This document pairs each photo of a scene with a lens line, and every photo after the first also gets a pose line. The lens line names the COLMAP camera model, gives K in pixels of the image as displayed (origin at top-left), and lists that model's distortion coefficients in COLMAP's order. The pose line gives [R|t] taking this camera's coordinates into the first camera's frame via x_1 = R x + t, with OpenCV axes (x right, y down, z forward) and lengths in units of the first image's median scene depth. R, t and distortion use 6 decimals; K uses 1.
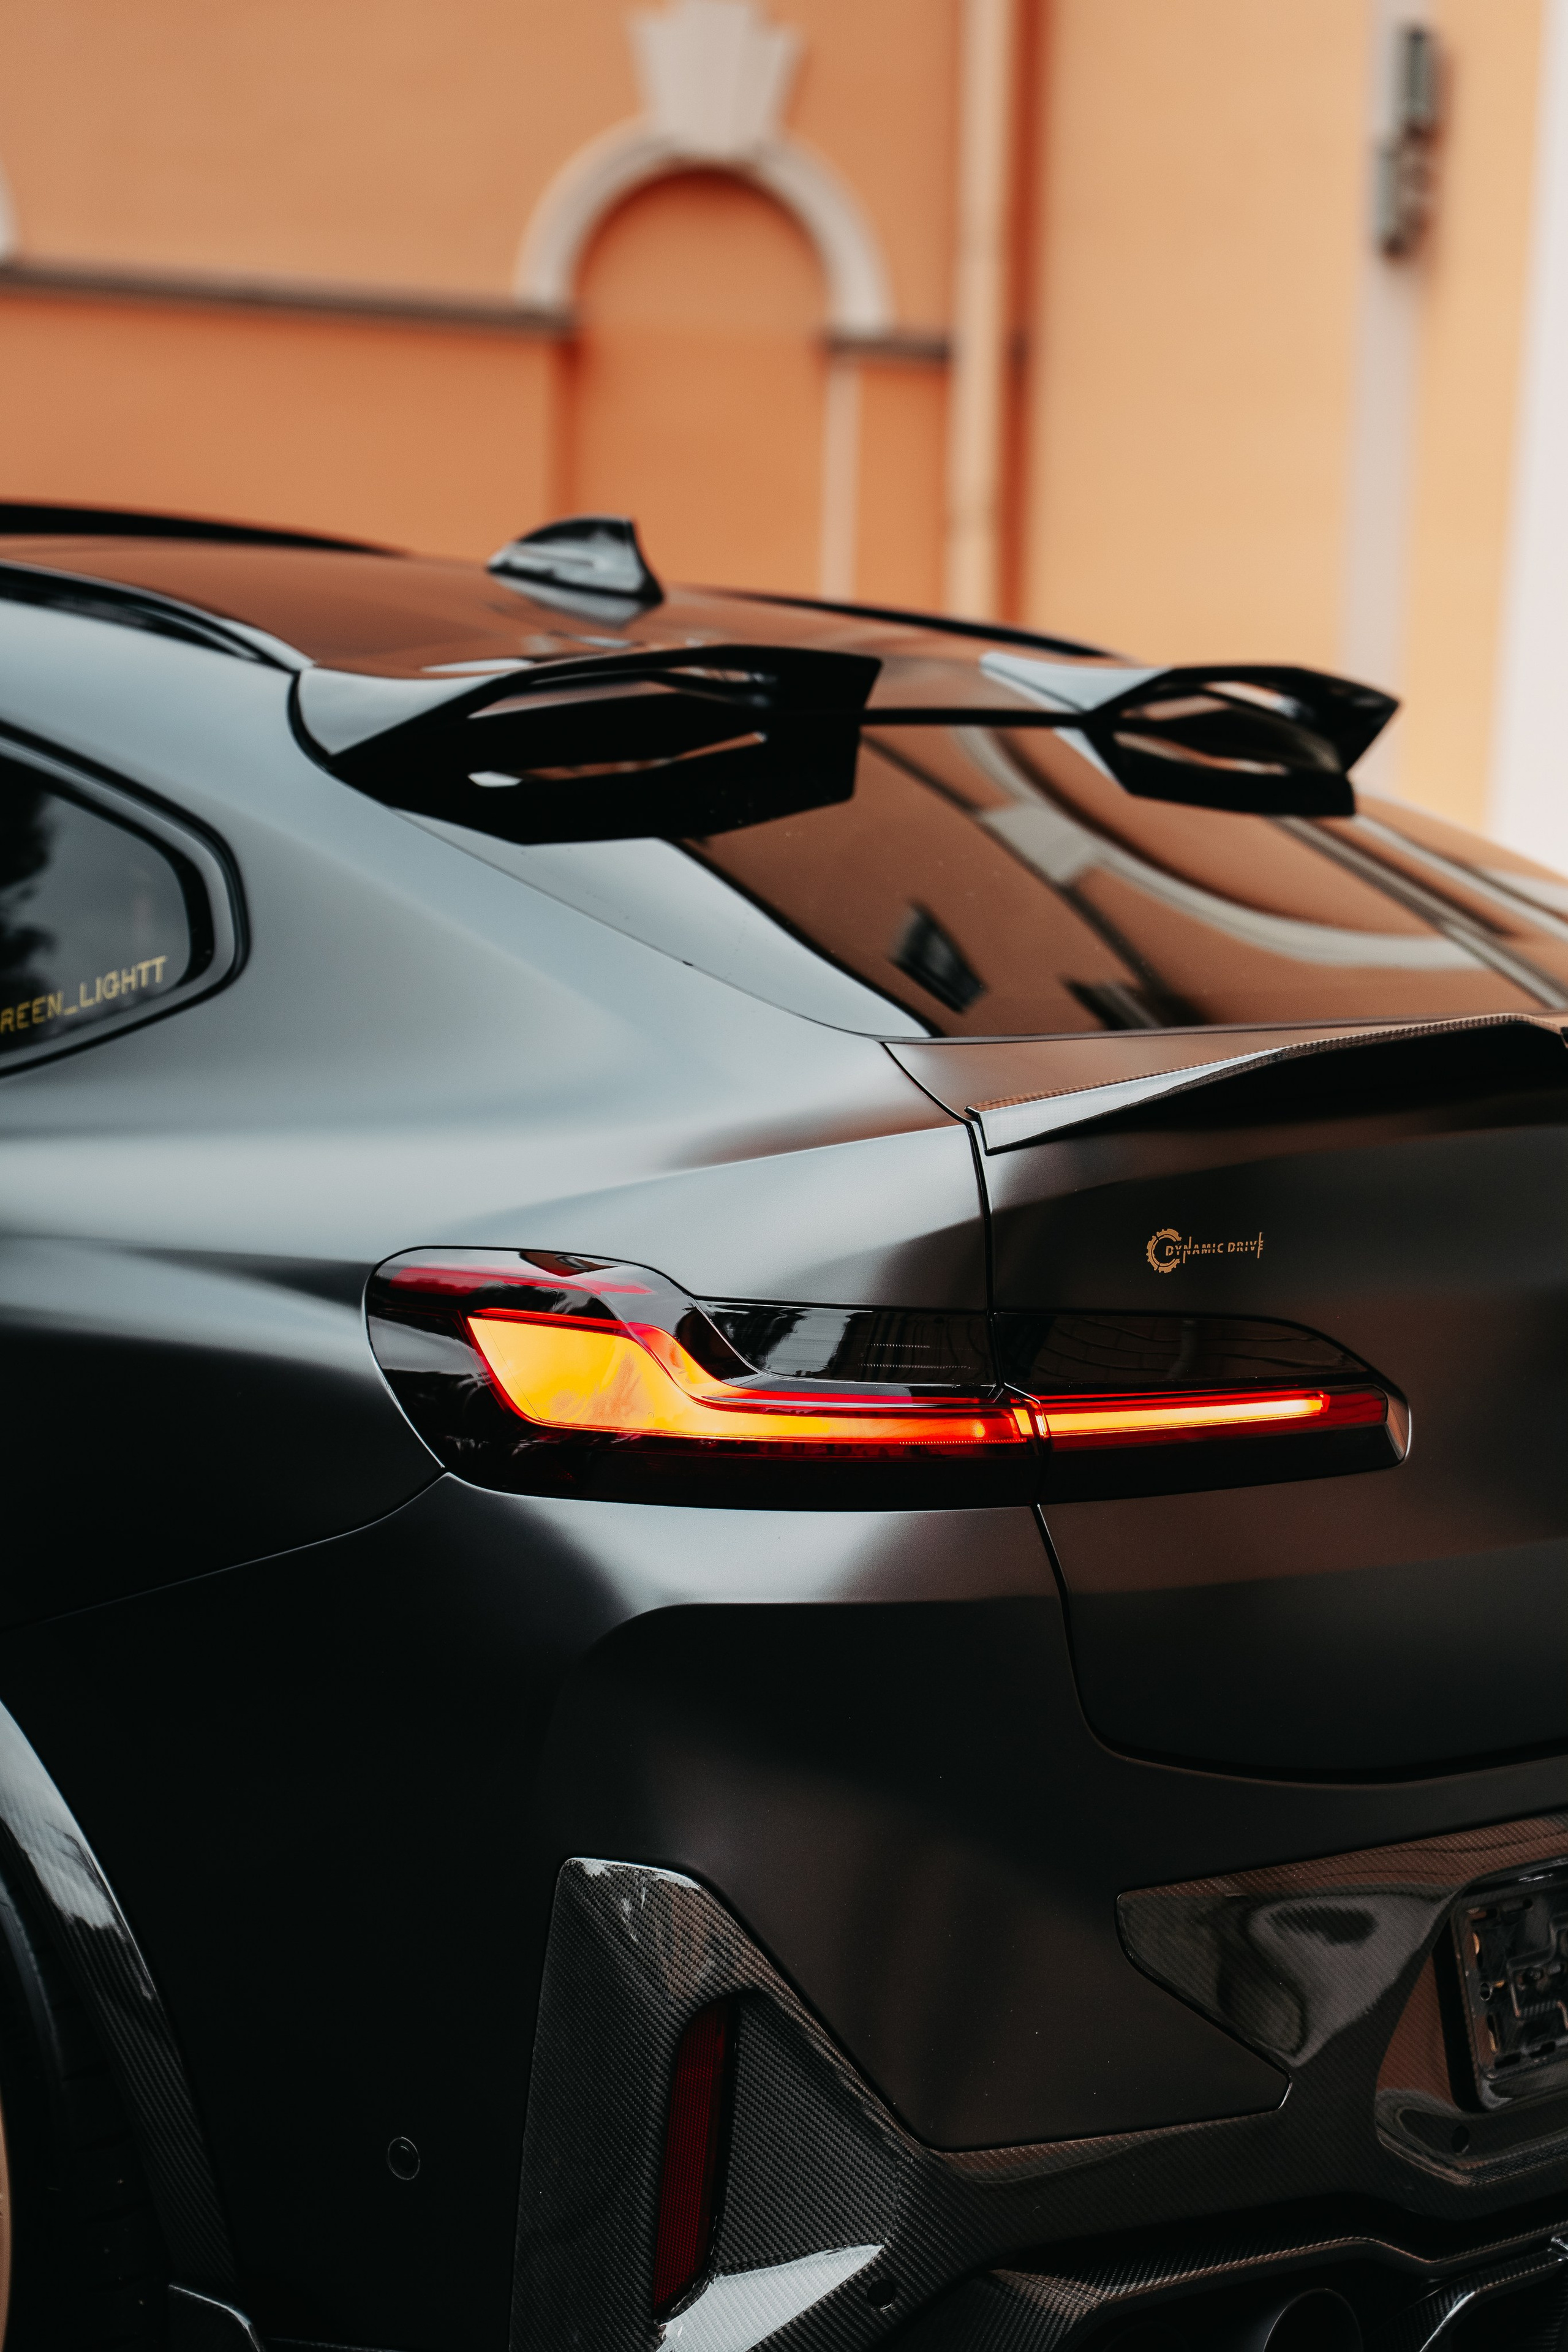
lens RADIAL K [[5018.2, 0, 787.8], [0, 5018.2, 1265.7], [0, 0, 1]] dist [0.439232, 0.155199]
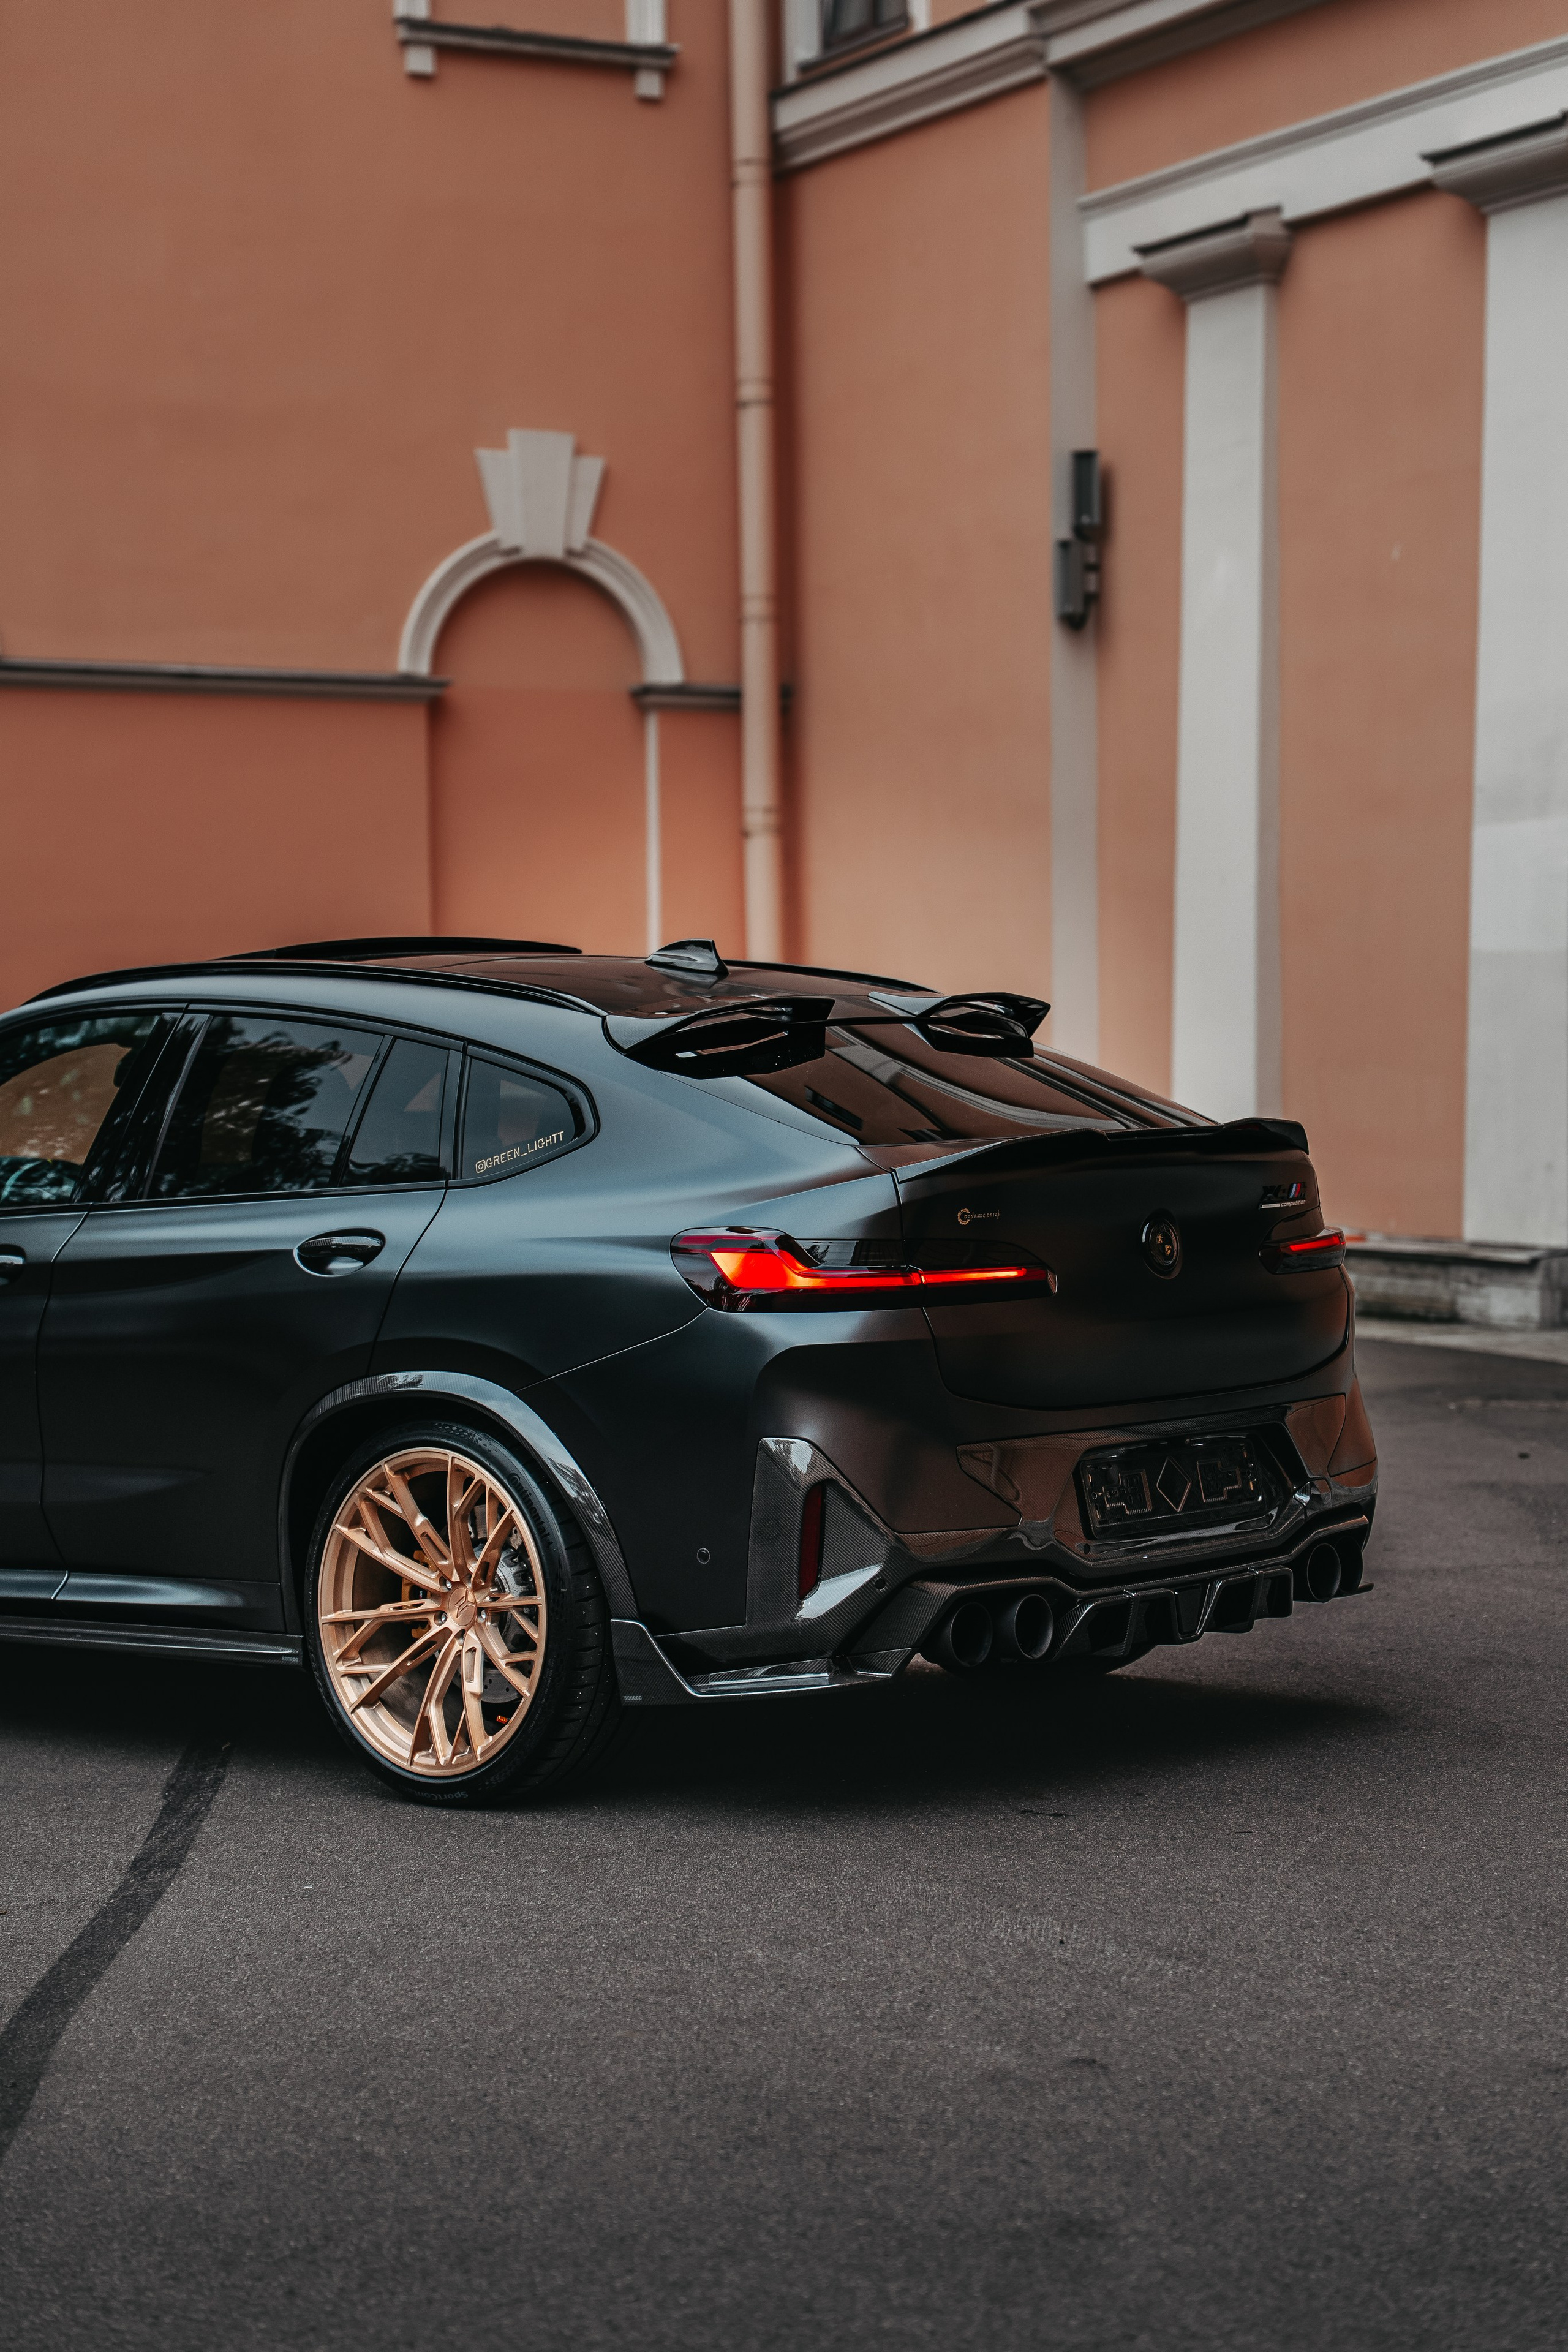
lens RADIAL K [[5018.2, 0, 787.8], [0, 5018.2, 1265.7], [0, 0, 1]] dist [0.439232, 0.155199]
pose [[0.997876, -0.044018, 0.048011, -0.129283], [0.046293, 0.997805, -0.047357, 0.125831], [-0.045821, 0.049479, 0.997724, -1.456389]]
